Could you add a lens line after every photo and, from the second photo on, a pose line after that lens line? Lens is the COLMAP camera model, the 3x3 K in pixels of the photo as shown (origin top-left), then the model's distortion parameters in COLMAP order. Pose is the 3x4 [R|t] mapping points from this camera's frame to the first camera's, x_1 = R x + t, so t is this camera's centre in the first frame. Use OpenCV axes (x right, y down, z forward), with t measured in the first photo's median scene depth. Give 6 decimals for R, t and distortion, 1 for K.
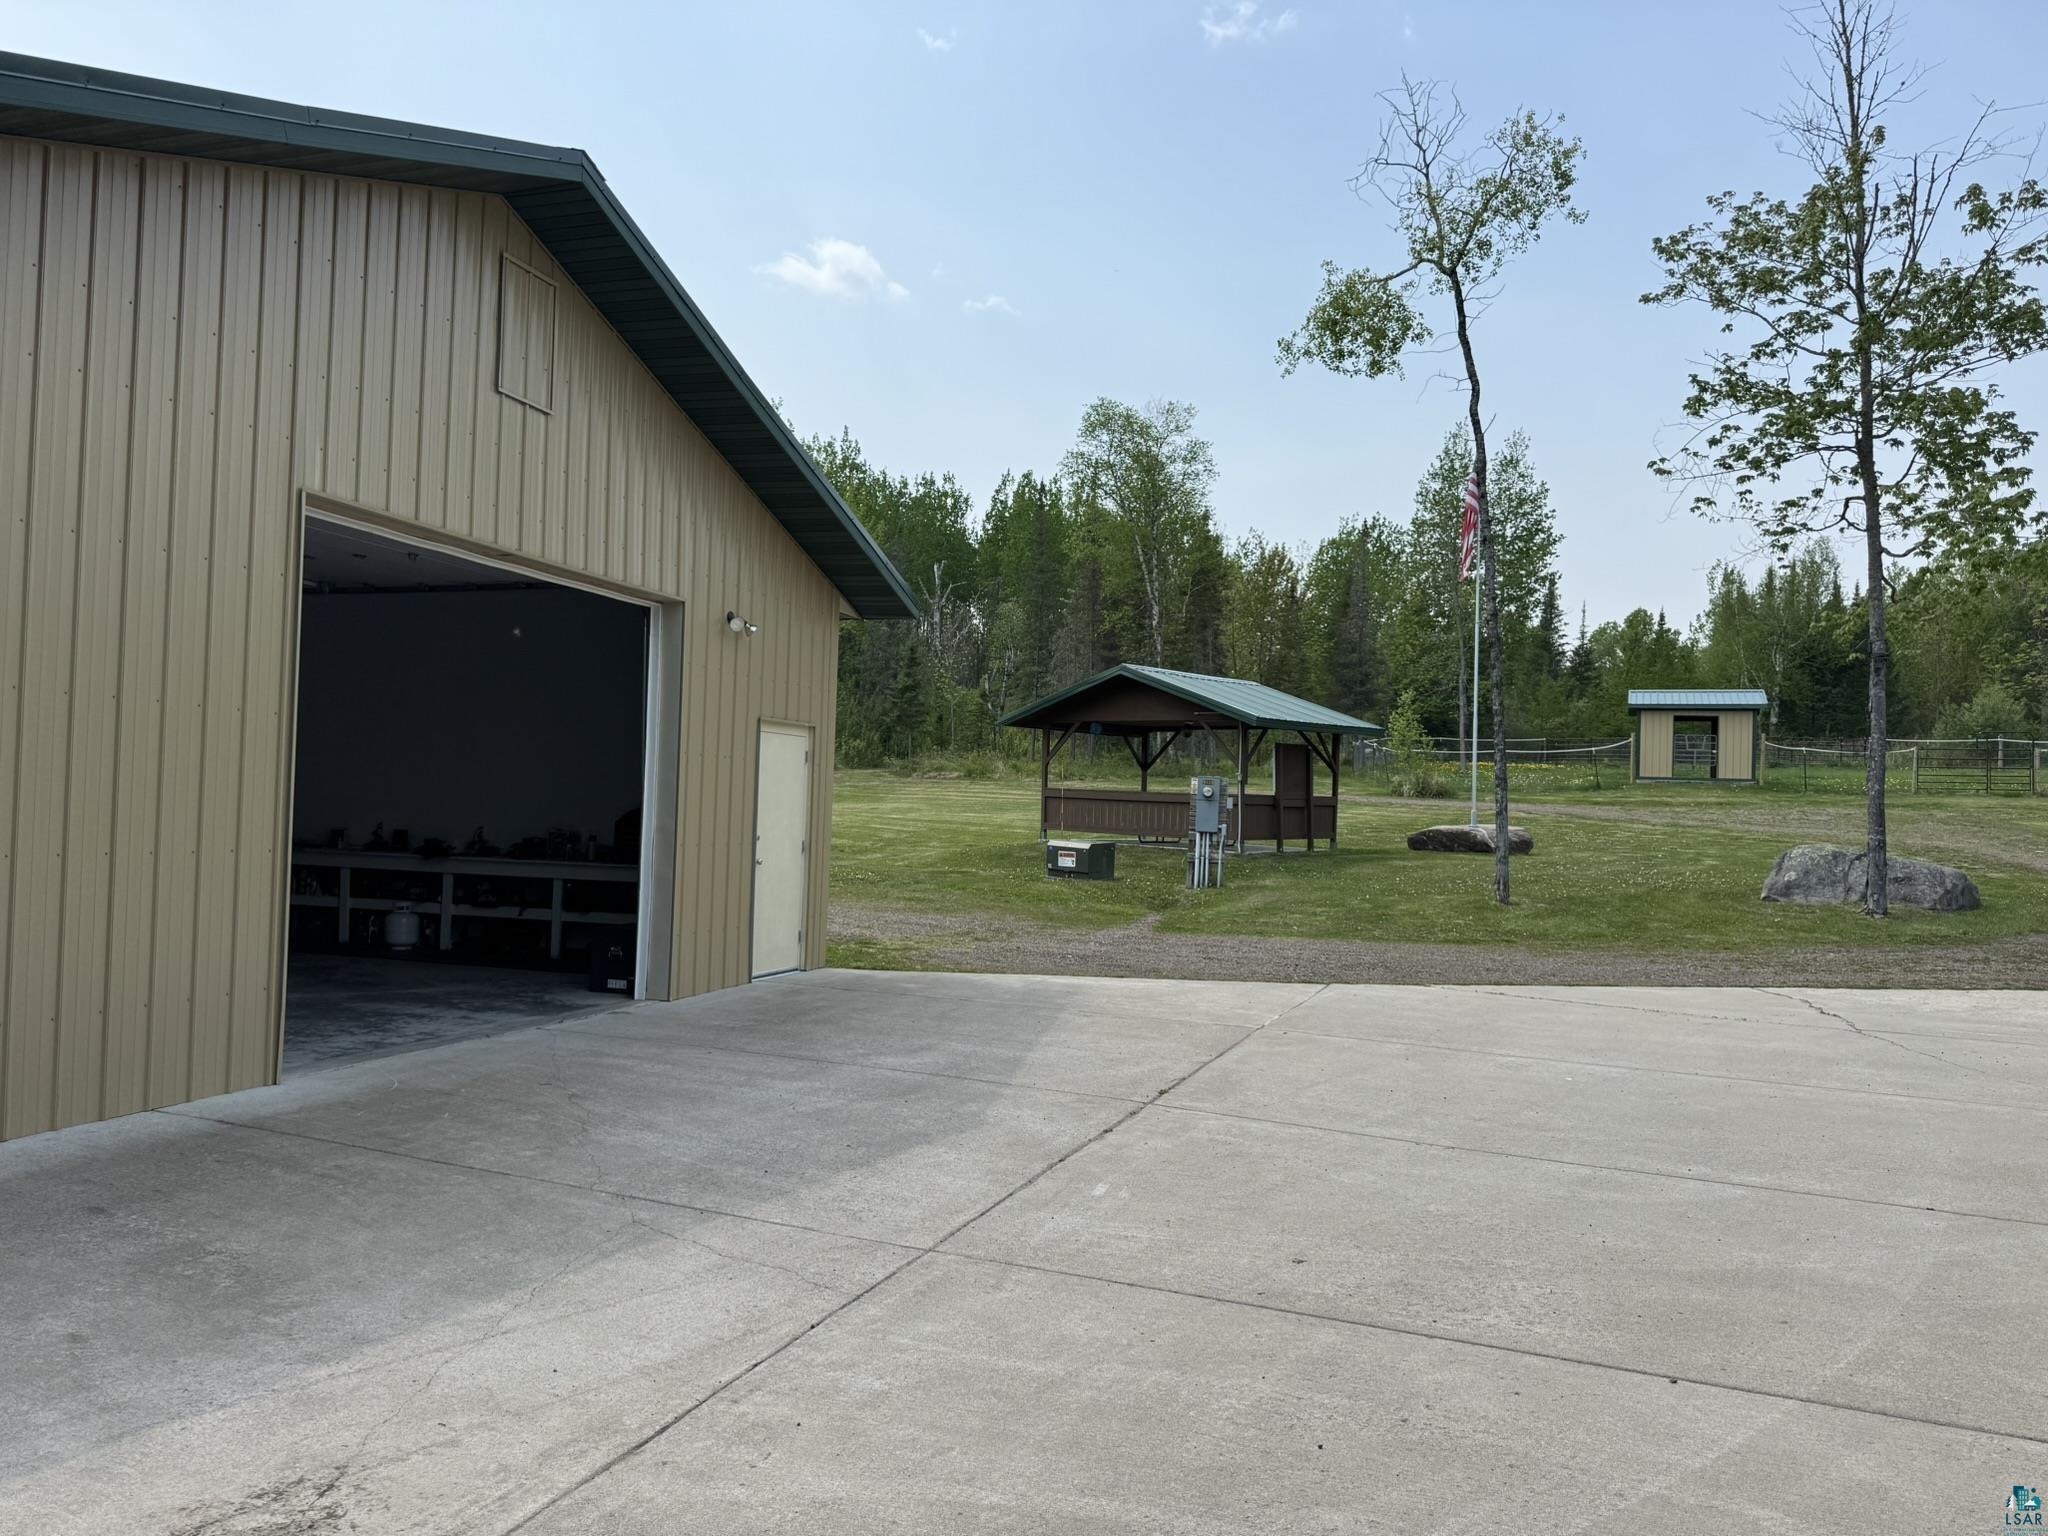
lens RADIAL K [[1432.7, 0, 1015.5], [0, 1432.7, 767.2], [0, 0, 1]] dist [0.055267, -0.077585]
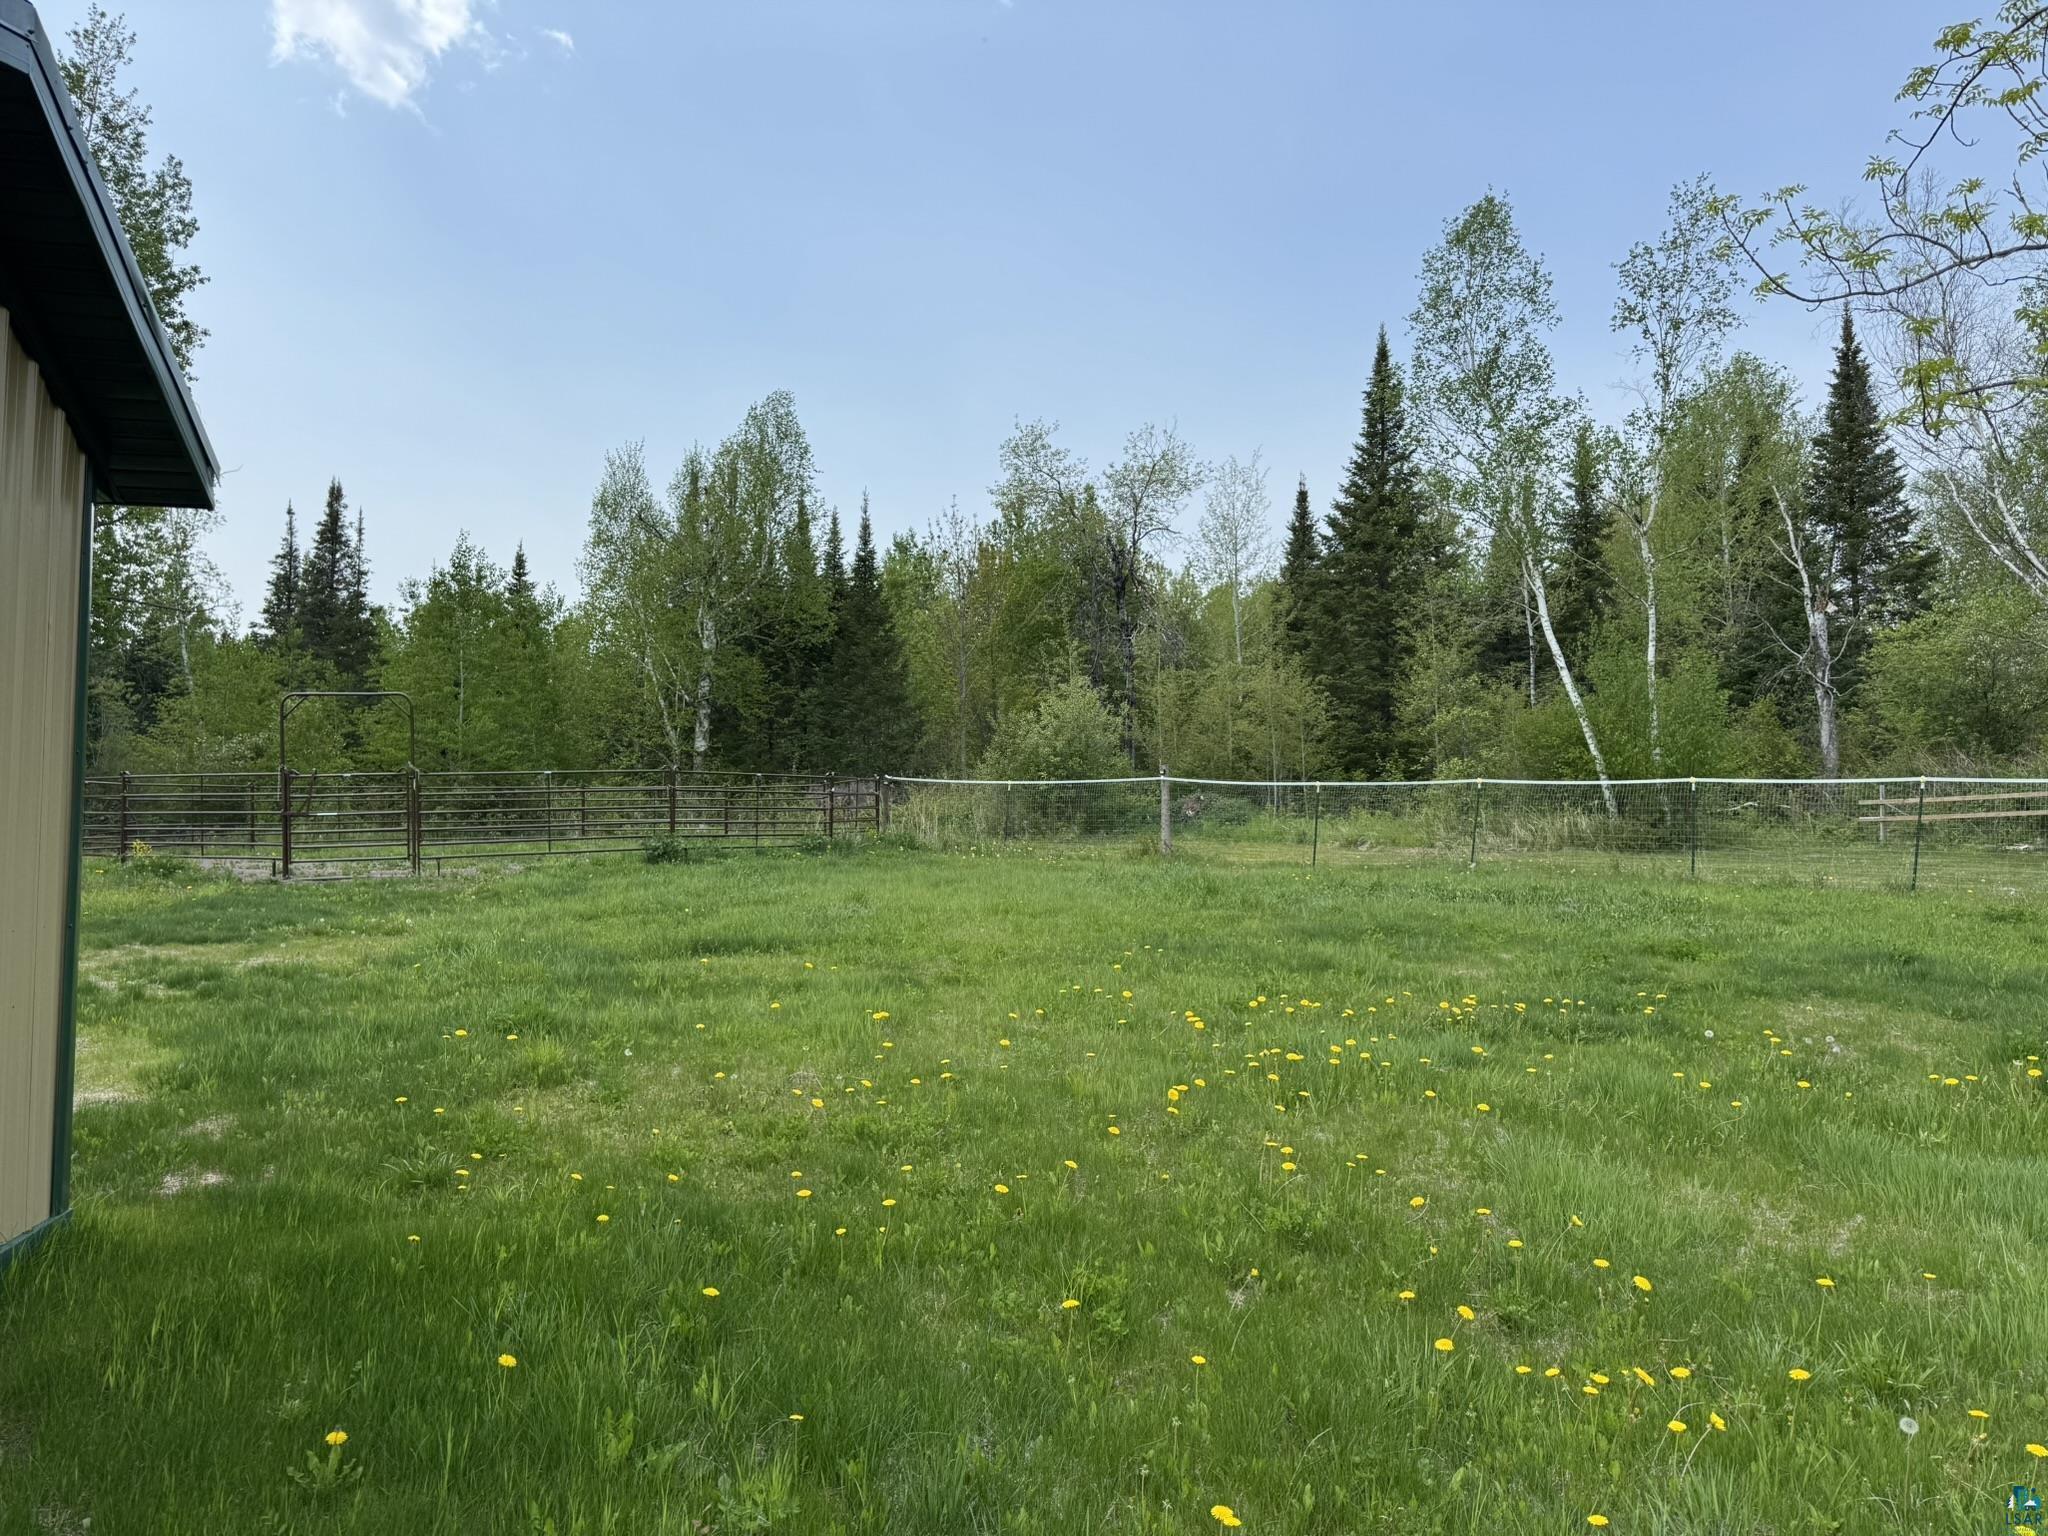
lens RADIAL K [[1432.7, 0, 1012.3], [0, 1432.7, 771.2], [0, 0, 1]] dist [0.055267, -0.077585]
pose [[0.784808, 0.006664, 0.619703, 0.334933], [0.012220, 0.999581, -0.026225, -0.009518], [-0.619618, 0.028155, 0.784398, 0.603698]]
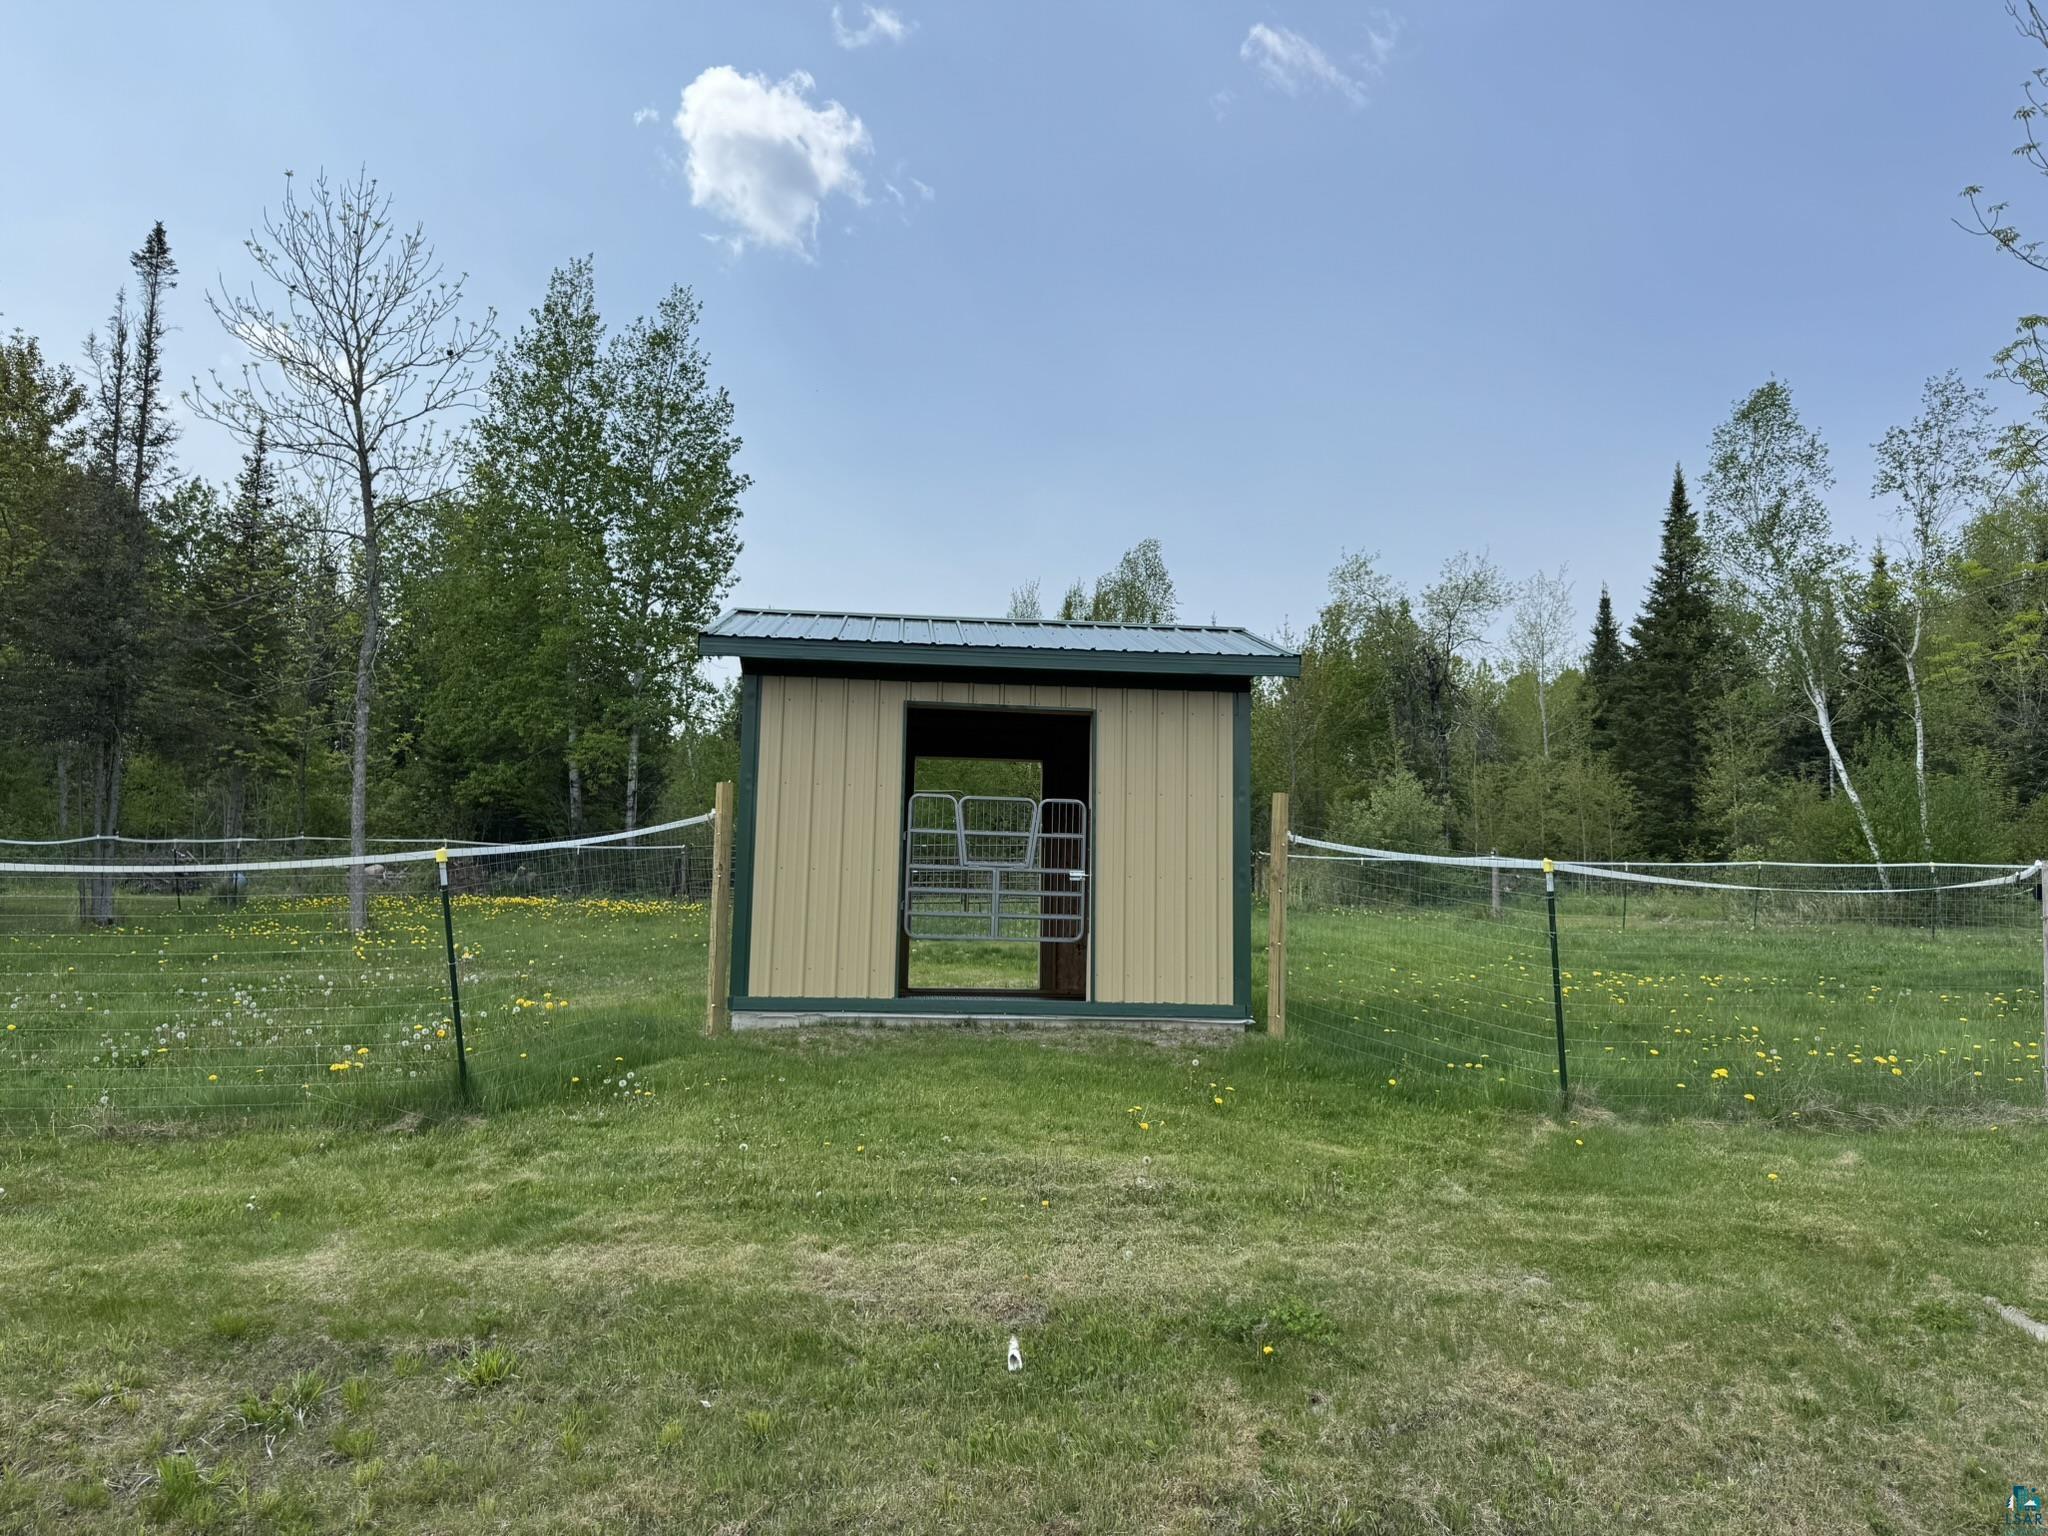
lens RADIAL K [[1432.7, 0, 1014.6], [0, 1432.7, 766.2], [0, 0, 1]] dist [0.055267, -0.077585]
pose [[0.886715, 0.044744, 0.460146, 0.245659], [-0.005512, 0.996258, -0.086254, -0.005609], [-0.462284, 0.073946, 0.883643, 0.530742]]
